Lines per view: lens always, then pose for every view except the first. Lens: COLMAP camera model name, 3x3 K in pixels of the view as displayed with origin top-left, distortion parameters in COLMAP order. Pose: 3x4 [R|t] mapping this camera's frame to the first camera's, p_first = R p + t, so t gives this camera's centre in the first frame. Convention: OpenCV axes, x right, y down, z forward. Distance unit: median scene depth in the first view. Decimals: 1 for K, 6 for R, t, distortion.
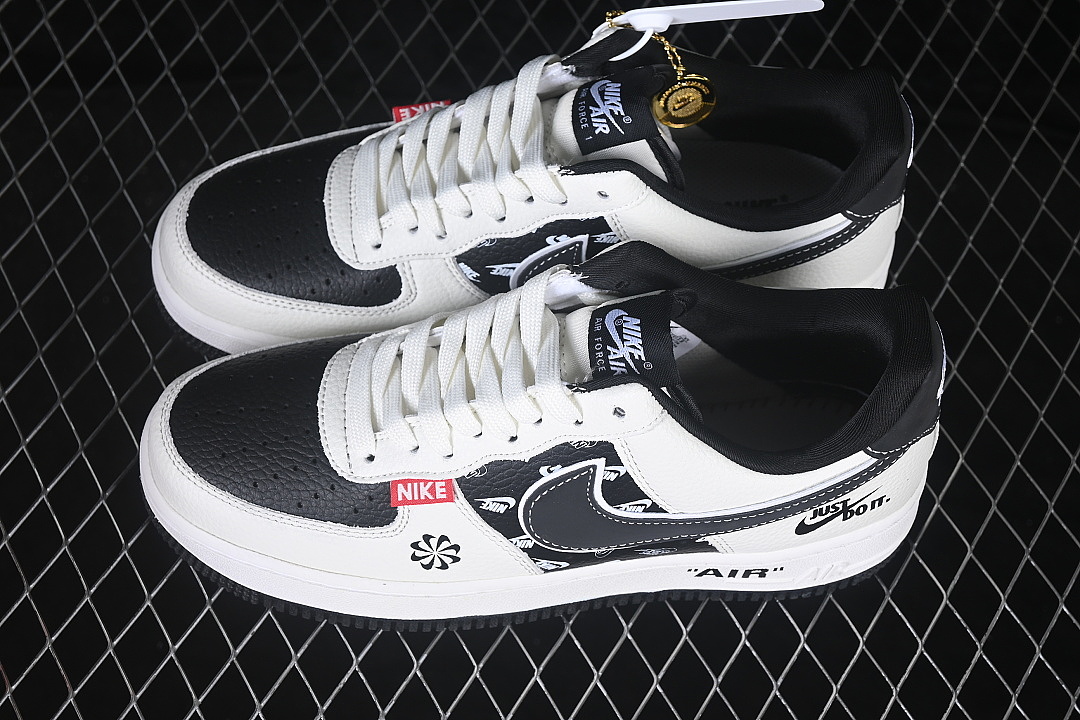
lens RADIAL K [[2463.4, 0, 540.0], [0, 2463.4, 360.0], [0, 0, 1]] dist [0.049371, -0.003788]
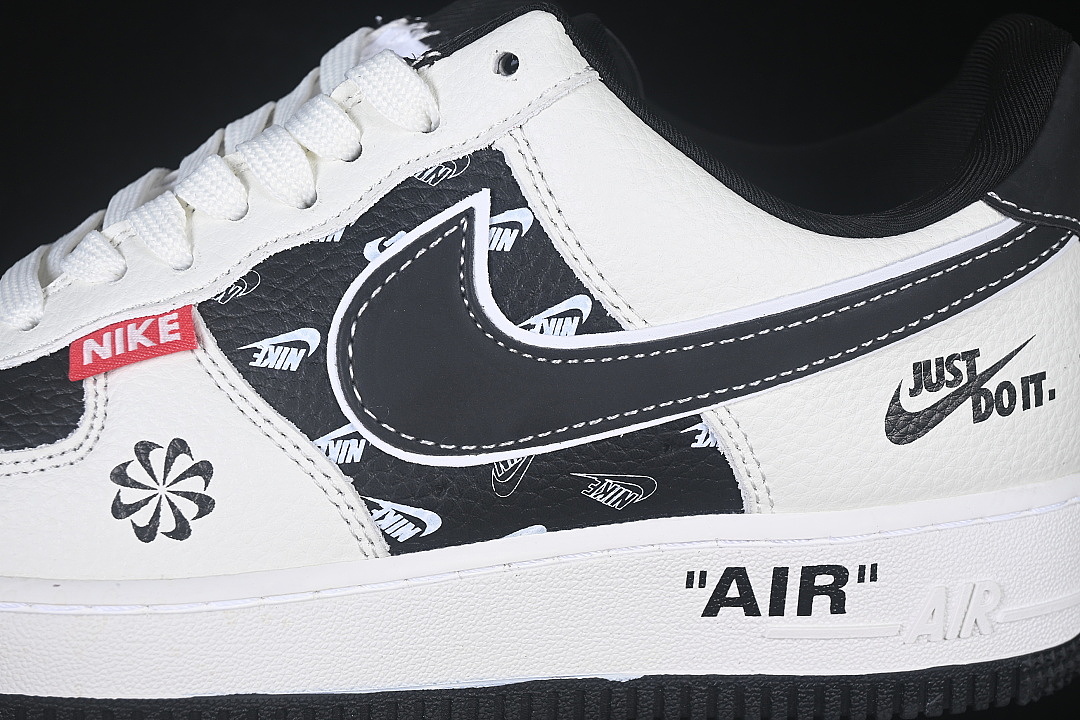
lens RADIAL K [[2463.4, 0, 540.0], [0, 2463.4, 360.0], [0, 0, 1]] dist [0.049371, -0.003788]
pose [[0.995393, -0.061299, 0.073720, -0.002764], [0.095351, 0.713303, -0.694339, 0.409409], [-0.010022, 0.698169, 0.715862, 0.643757]]
